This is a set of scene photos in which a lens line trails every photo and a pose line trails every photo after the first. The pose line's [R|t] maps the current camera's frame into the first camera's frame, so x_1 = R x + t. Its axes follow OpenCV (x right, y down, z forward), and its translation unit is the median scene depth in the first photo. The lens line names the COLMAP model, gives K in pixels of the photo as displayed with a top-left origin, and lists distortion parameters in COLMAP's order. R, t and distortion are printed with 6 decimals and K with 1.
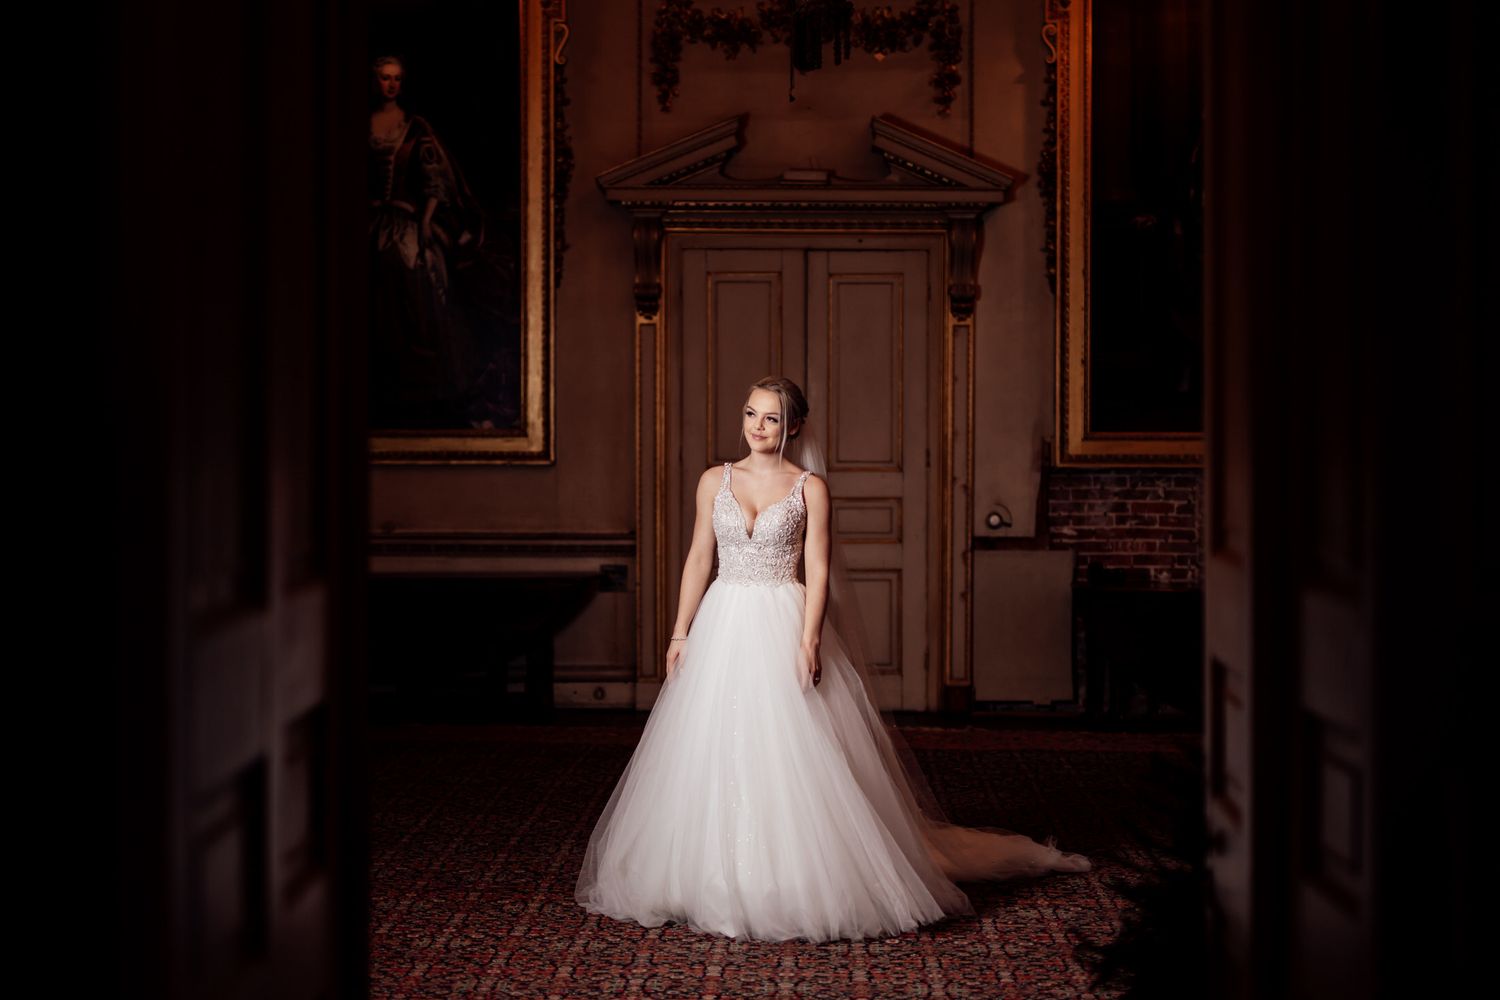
lens RADIAL K [[1921.7, 0, 771.8], [0, 1921.7, 498.5], [0, 0, 1]] dist [0.000694, 0.012516]
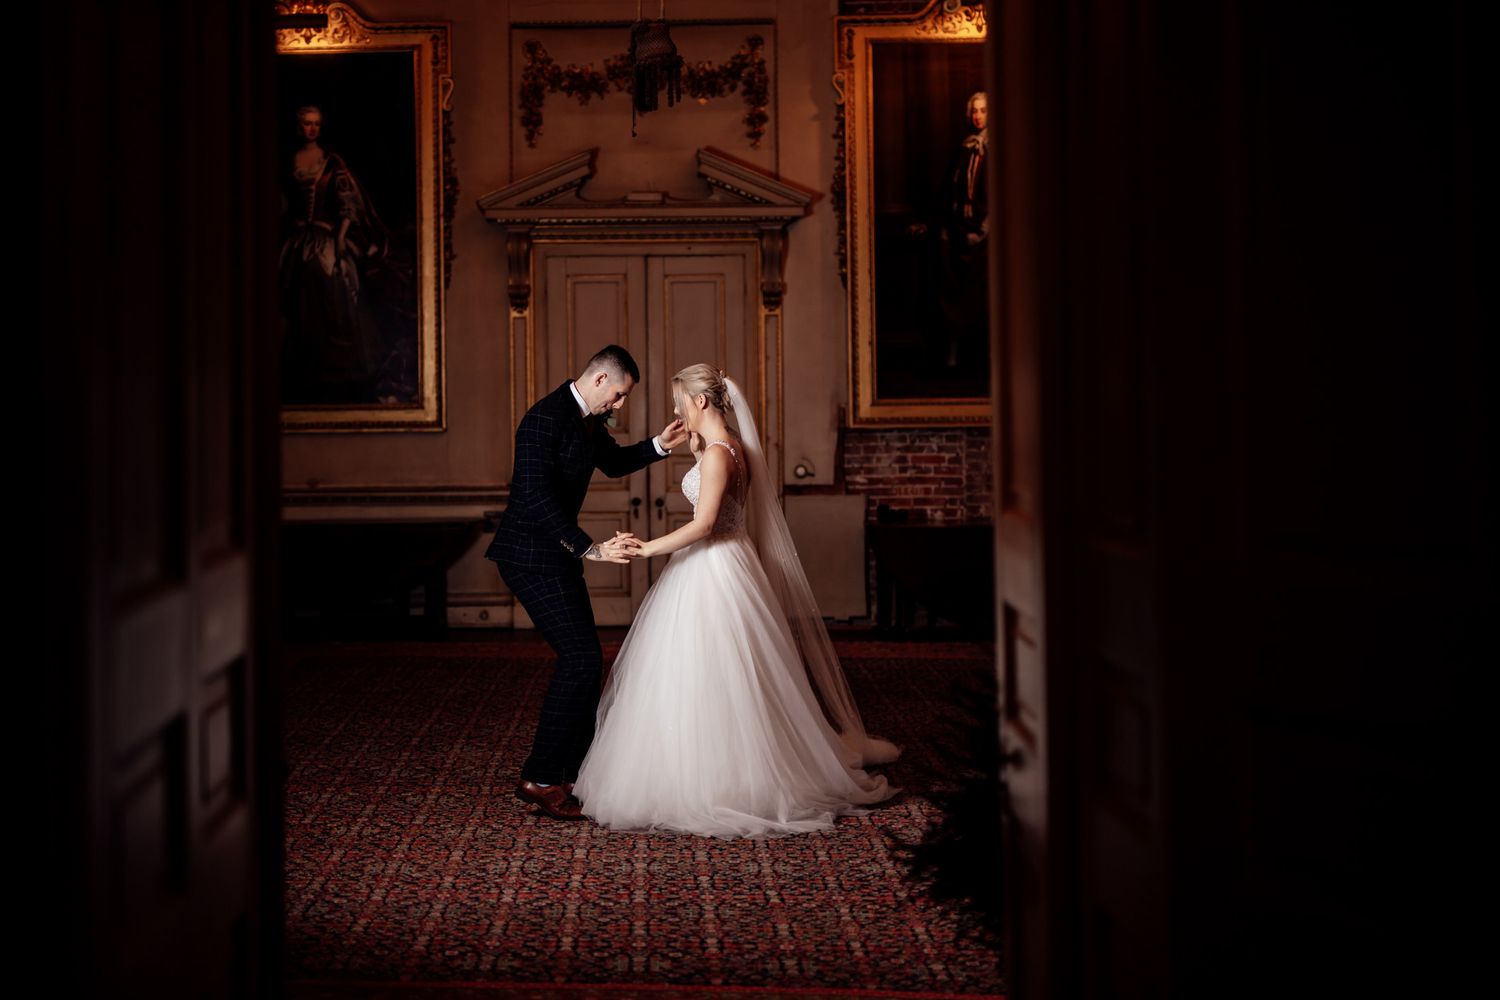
lens RADIAL K [[2123.3, 0, 646.6], [0, 2123.3, 500.0], [0, 0, 1]] dist [0.002012, 0.007266]
pose [[0.999906, -0.013327, -0.003338, 0.020627], [0.013249, 0.999659, -0.022507, 0.059482], [0.003637, 0.022461, 0.999741, -0.371418]]
